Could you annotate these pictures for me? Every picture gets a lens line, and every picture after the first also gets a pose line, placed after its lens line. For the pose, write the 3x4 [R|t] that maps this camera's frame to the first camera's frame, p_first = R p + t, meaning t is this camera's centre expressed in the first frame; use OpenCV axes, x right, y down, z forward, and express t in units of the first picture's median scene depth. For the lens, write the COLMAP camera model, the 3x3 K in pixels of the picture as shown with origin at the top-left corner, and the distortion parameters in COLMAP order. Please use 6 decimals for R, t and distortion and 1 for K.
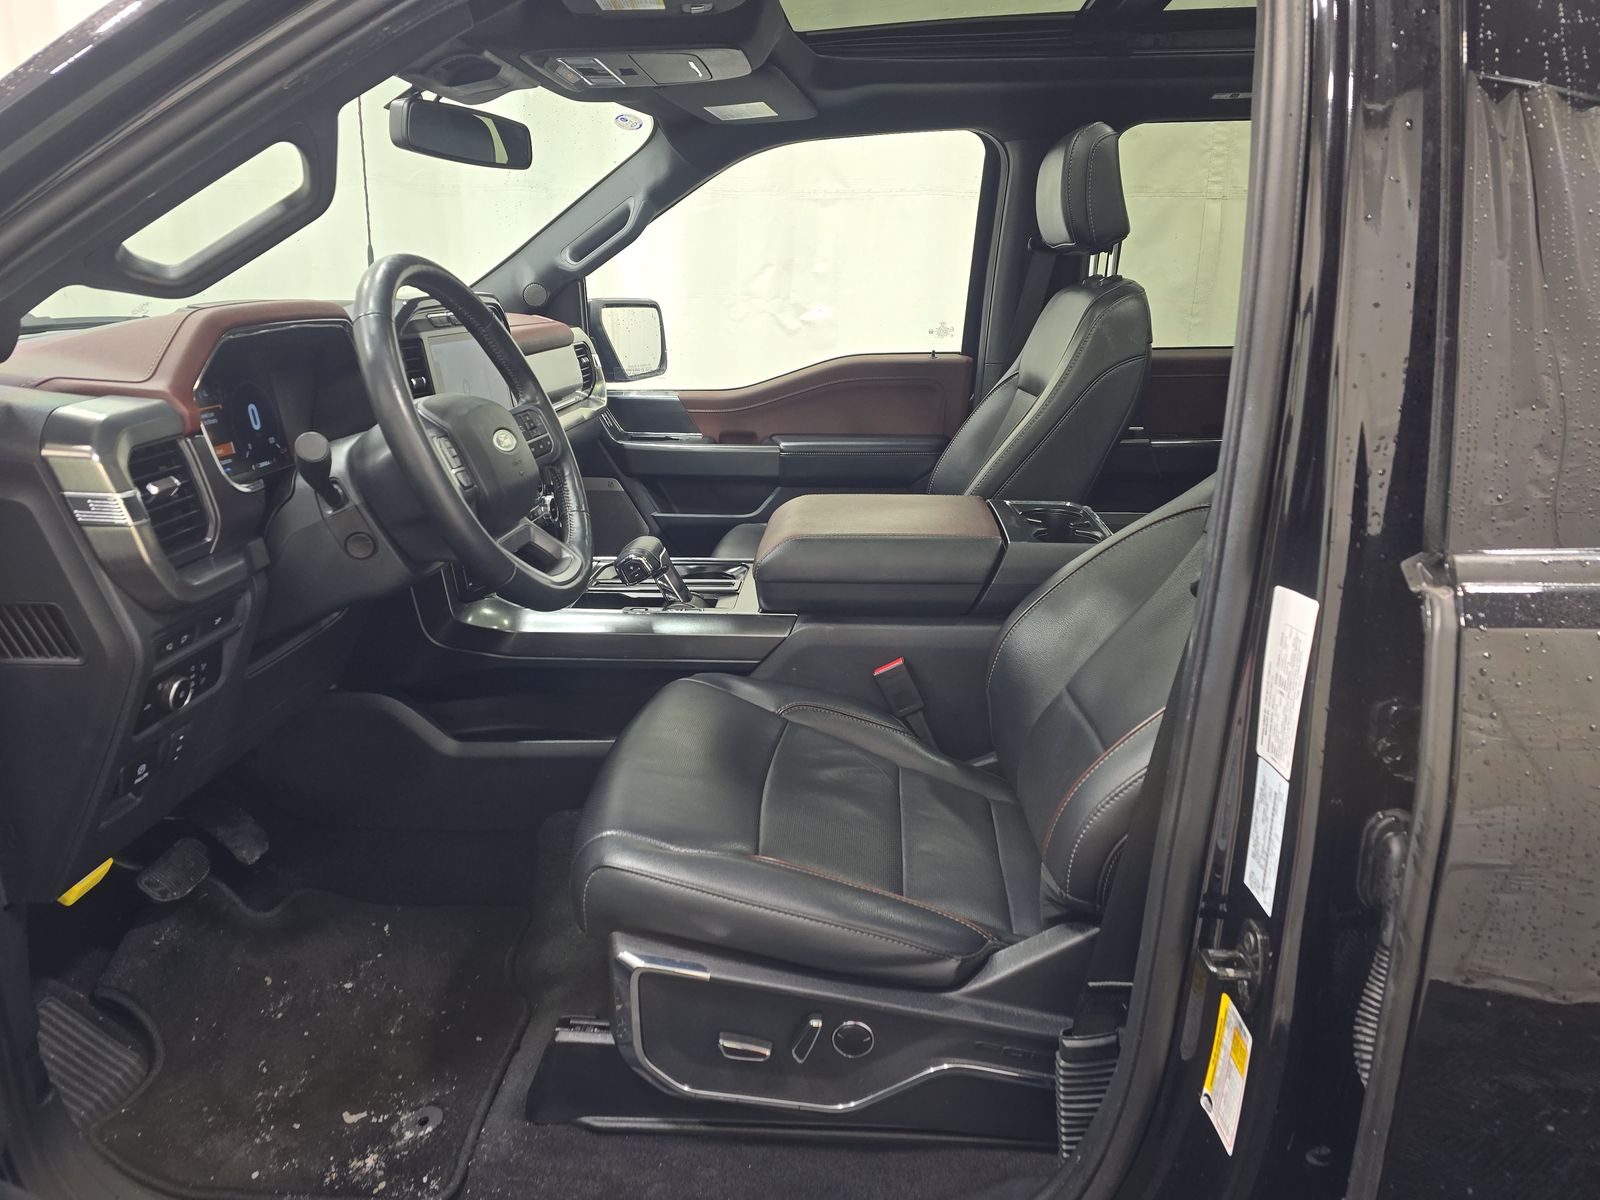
lens RADIAL K [[1060.1, 0, 801.0], [0, 1060.1, 606.5], [0, 0, 1]] dist [0.075042, -0.070351]
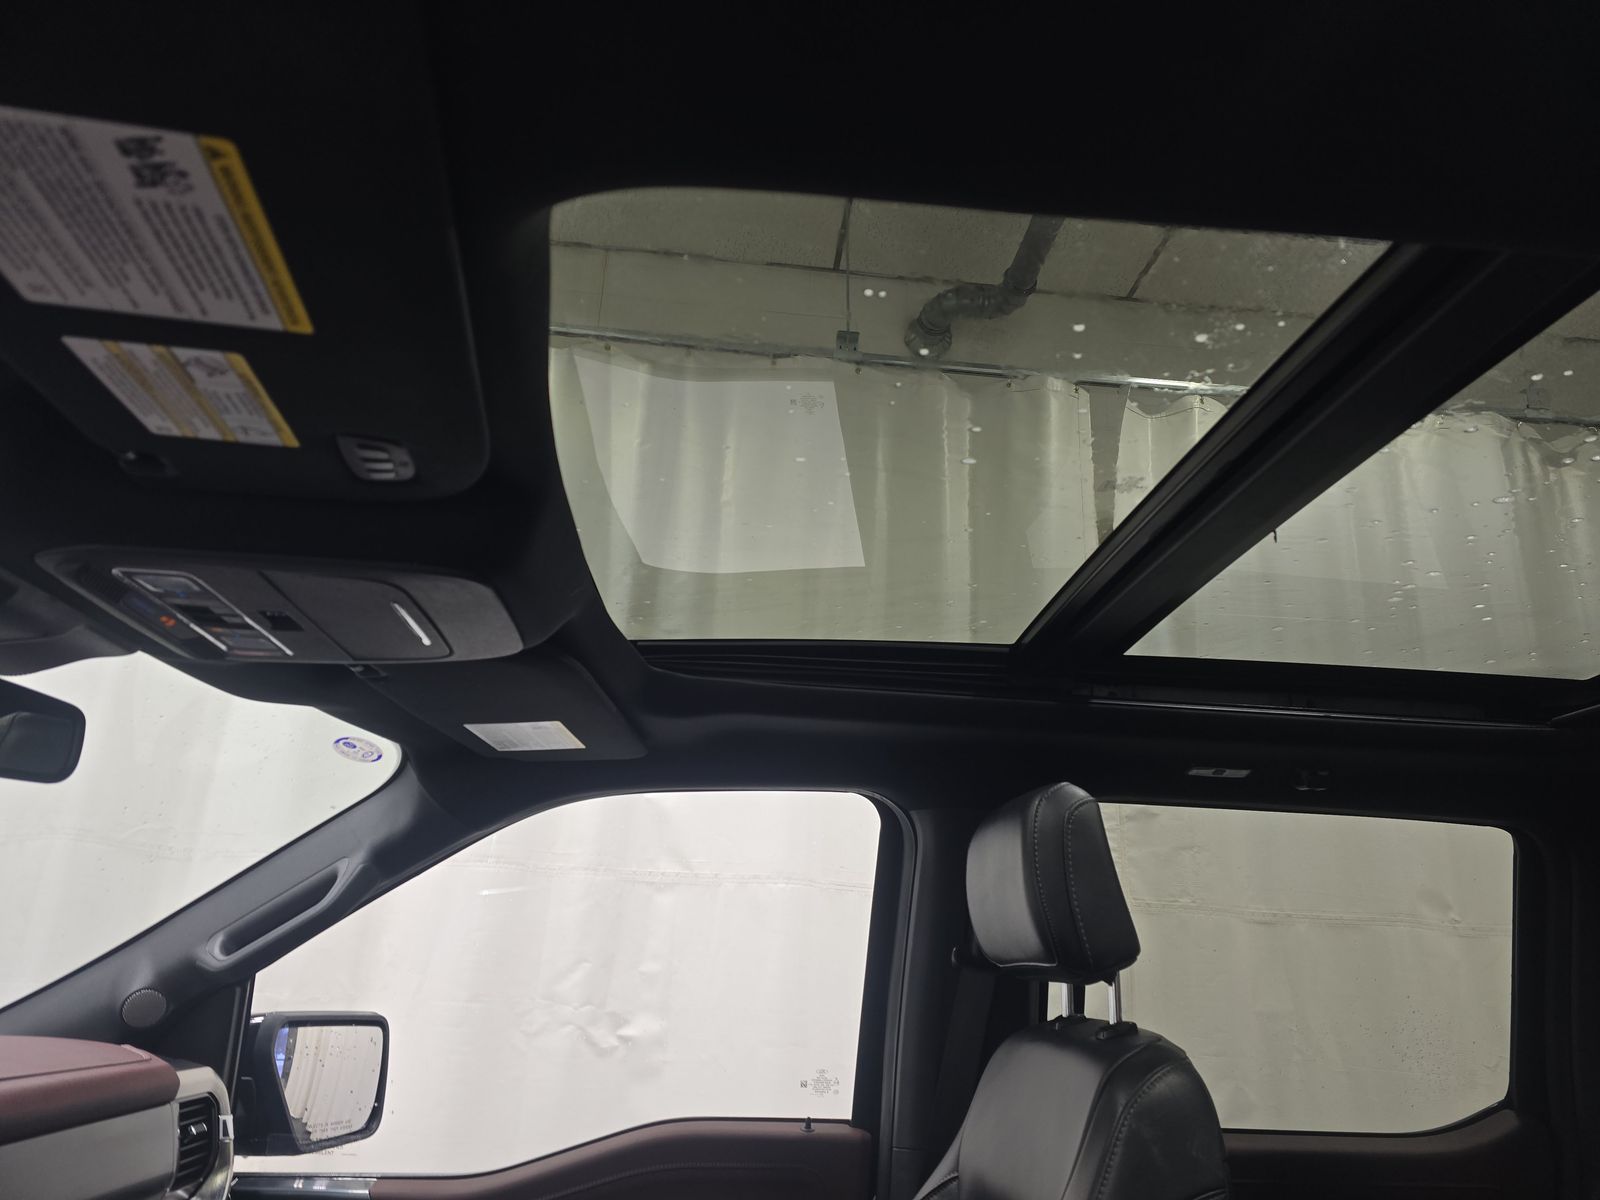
lens RADIAL K [[1060.1, 0, 801.0], [0, 1060.1, 606.5], [0, 0, 1]] dist [0.075042, -0.070351]
pose [[0.989366, 0.083263, 0.119258, 0.022048], [0.002378, 0.810567, -0.585642, -0.126269], [-0.145429, 0.579697, 0.801749, 0.355992]]
